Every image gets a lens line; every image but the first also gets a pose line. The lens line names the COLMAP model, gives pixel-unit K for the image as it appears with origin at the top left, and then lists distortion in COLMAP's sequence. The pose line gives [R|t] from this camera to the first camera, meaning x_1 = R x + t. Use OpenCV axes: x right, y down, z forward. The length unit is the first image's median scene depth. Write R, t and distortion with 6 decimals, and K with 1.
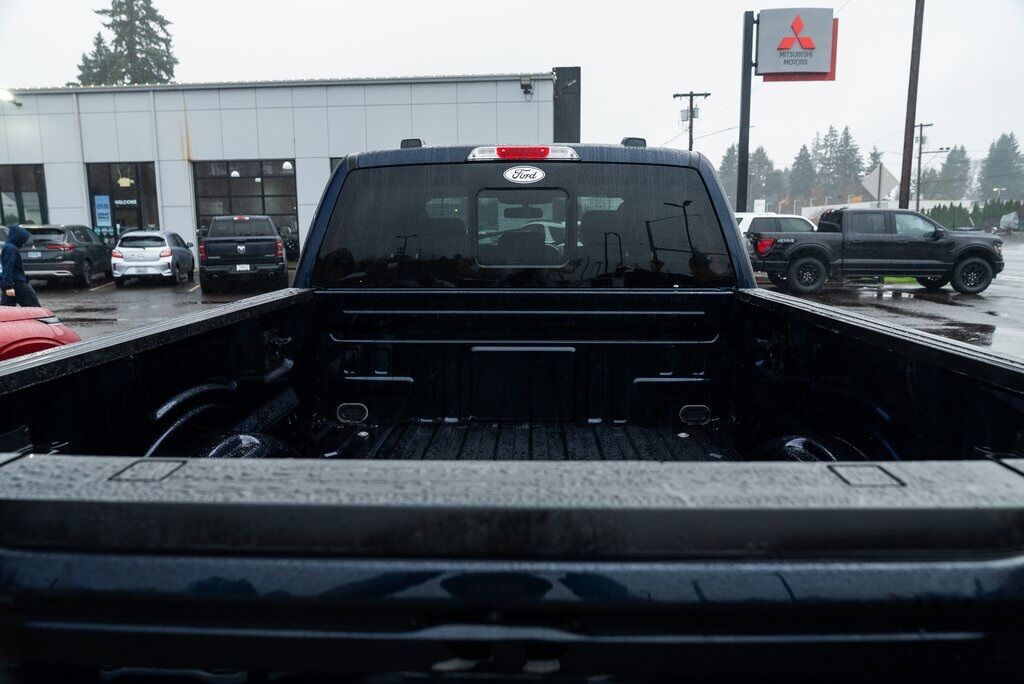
lens RADIAL K [[694.6, 0, 514.7], [0, 694.6, 343.1], [0, 0, 1]] dist [-0.026513, 0.010180]
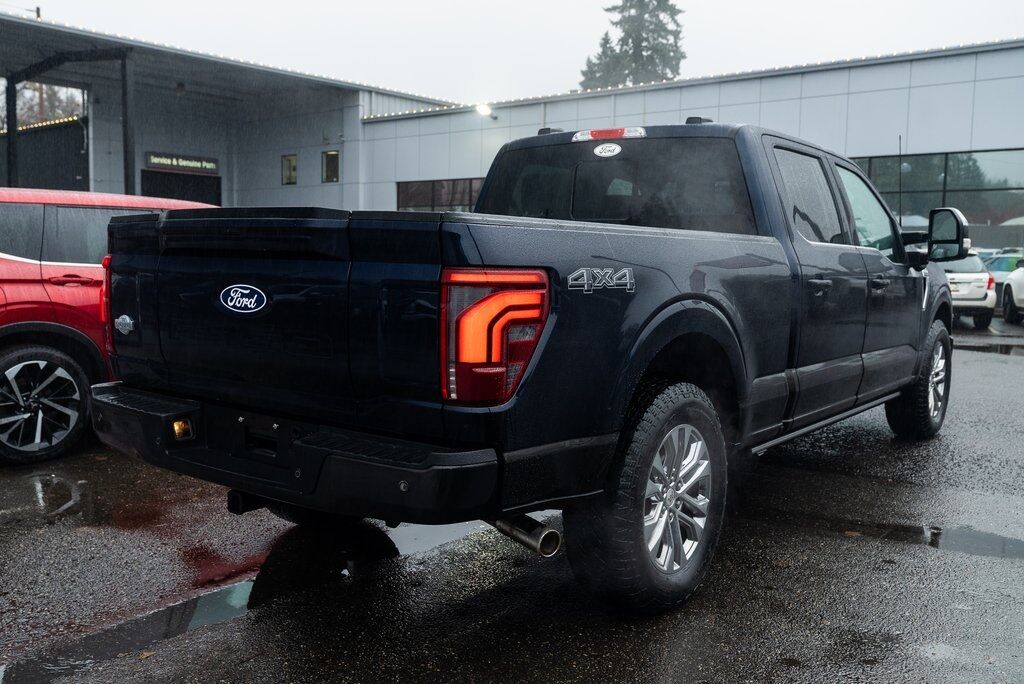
lens RADIAL K [[934.9, 0, 515.7], [0, 934.9, 342.1], [0, 0, 1]] dist [0.004843, 0.000000]
pose [[0.814210, 0.074673, -0.575748, 0.112396], [-0.118366, 0.992216, -0.038702, 0.025360], [0.568376, 0.099661, 0.816710, -0.062532]]
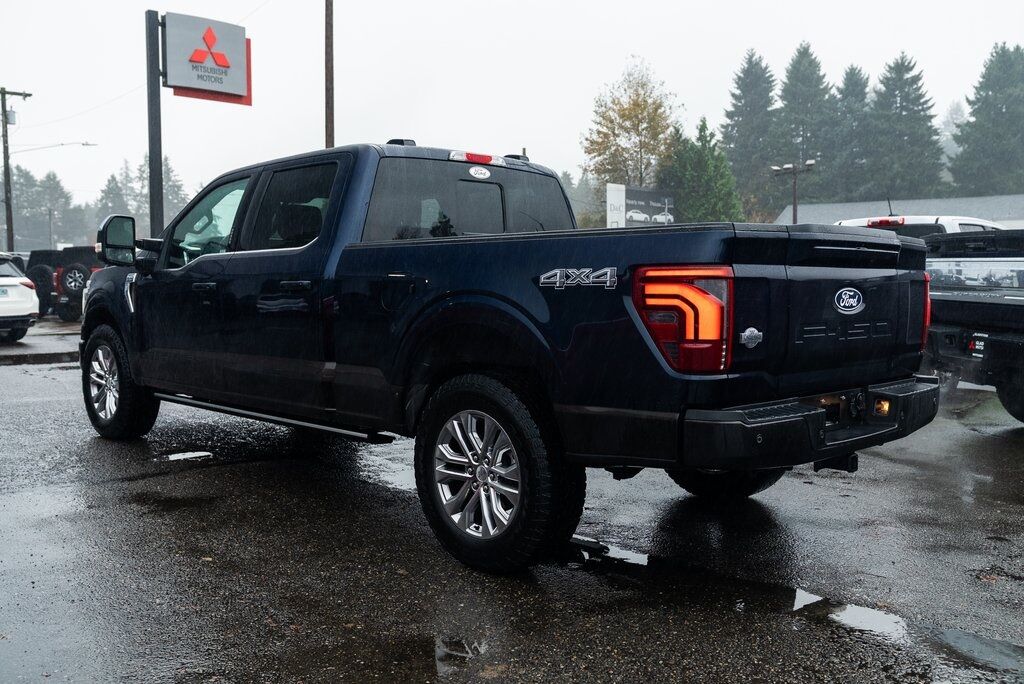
lens RADIAL K [[934.9, 0, 515.5], [0, 934.9, 340.4], [0, 0, 1]] dist [0.004843, 0.000000]
pose [[0.697226, -0.037442, 0.715873, -0.168219], [0.112918, 0.991904, -0.058098, 0.029059], [-0.707902, 0.121342, 0.695810, -0.049165]]
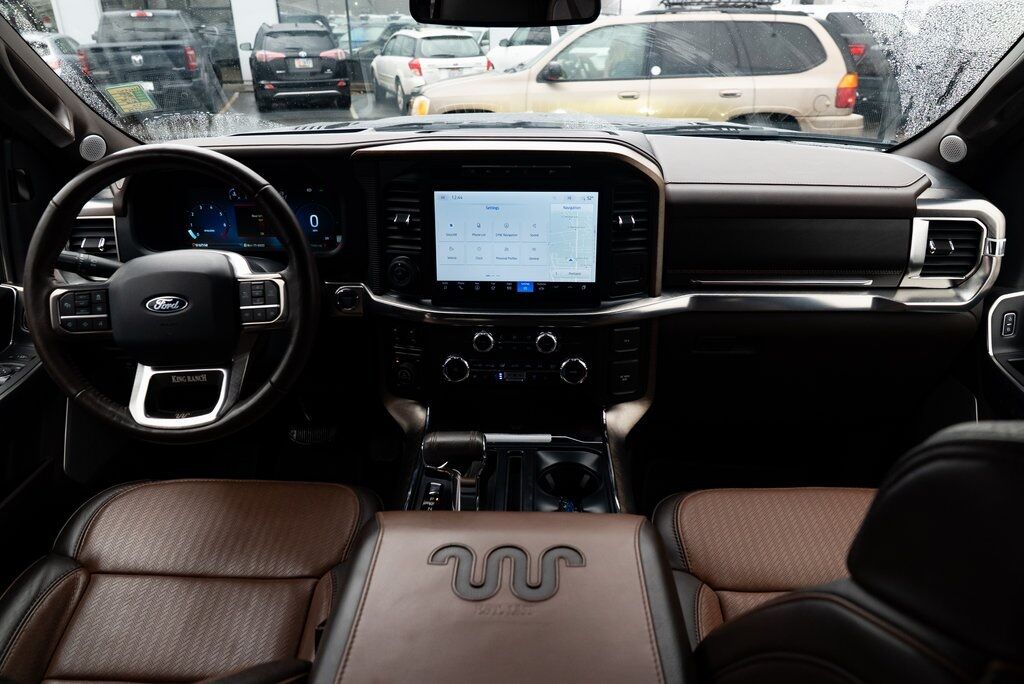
lens RADIAL K [[694.6, 0, 512.0], [0, 694.6, 341.6], [0, 0, 1]] dist [-0.026513, 0.010180]
pose [[0.999991, 0.000521, -0.004282, 0.002509], [0.000628, 0.964492, 0.264111, -0.030886], [0.004267, -0.264112, 0.964483, 0.169391]]
